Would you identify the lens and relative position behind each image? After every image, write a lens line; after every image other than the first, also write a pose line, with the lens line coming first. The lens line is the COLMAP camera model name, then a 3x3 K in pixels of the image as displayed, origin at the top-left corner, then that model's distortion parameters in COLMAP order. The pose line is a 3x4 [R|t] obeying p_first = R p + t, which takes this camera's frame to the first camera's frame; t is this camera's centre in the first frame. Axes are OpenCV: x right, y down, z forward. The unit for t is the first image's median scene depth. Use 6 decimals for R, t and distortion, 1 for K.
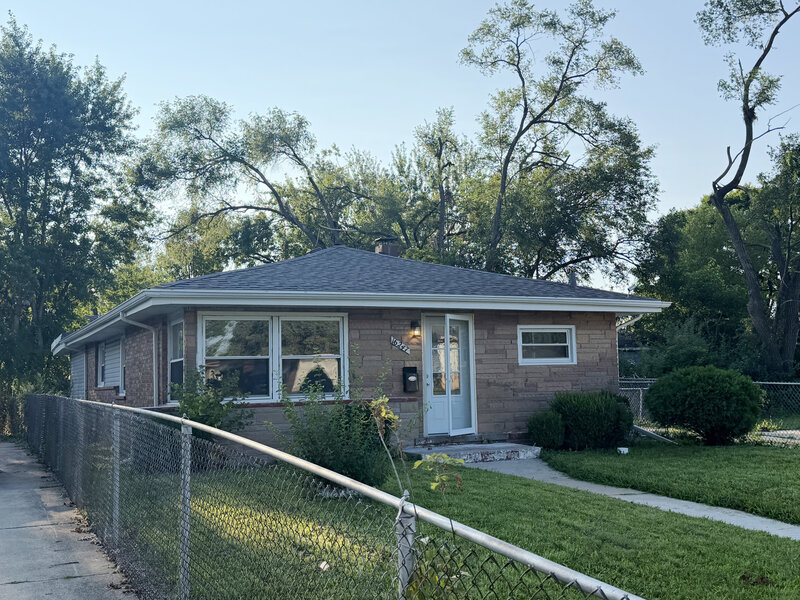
lens RADIAL K [[903.6, 0, 398.0], [0, 903.6, 314.2], [0, 0, 1]] dist [0.194422, -0.550905]
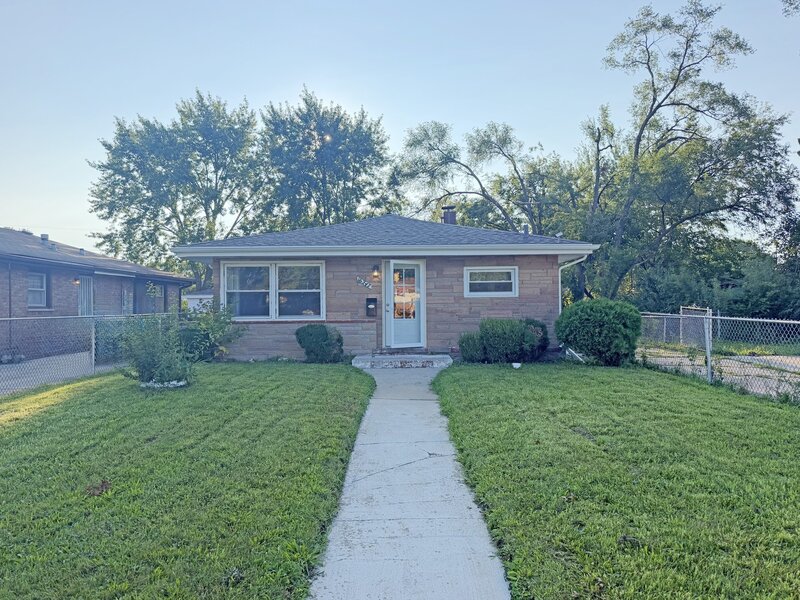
lens RADIAL K [[571.0, 0, 400.0], [0, 571.0, 300.0], [0, 0, 1]] dist [0.124136, -0.156582]
pose [[0.896675, 0.008090, -0.442616, 0.196077], [0.019777, 0.998103, 0.058310, 0.004537], [0.442248, -0.061039, 0.894813, 0.099731]]
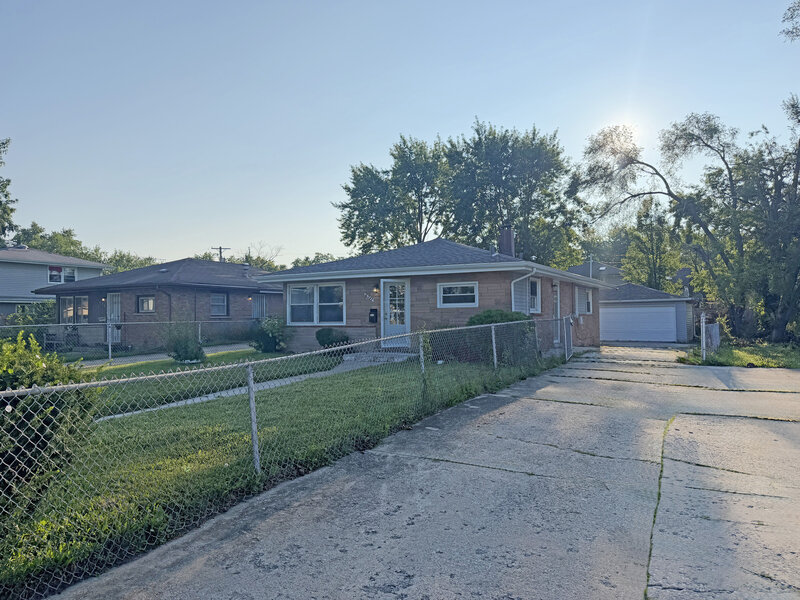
lens RADIAL K [[571.0, 0, 400.0], [0, 571.0, 300.0], [0, 0, 1]] dist [0.124136, -0.156582]
pose [[0.558196, -0.007155, -0.829678, 0.446005], [0.055224, 0.998066, 0.028547, 0.004221], [0.827869, -0.061753, 0.557511, 0.173577]]
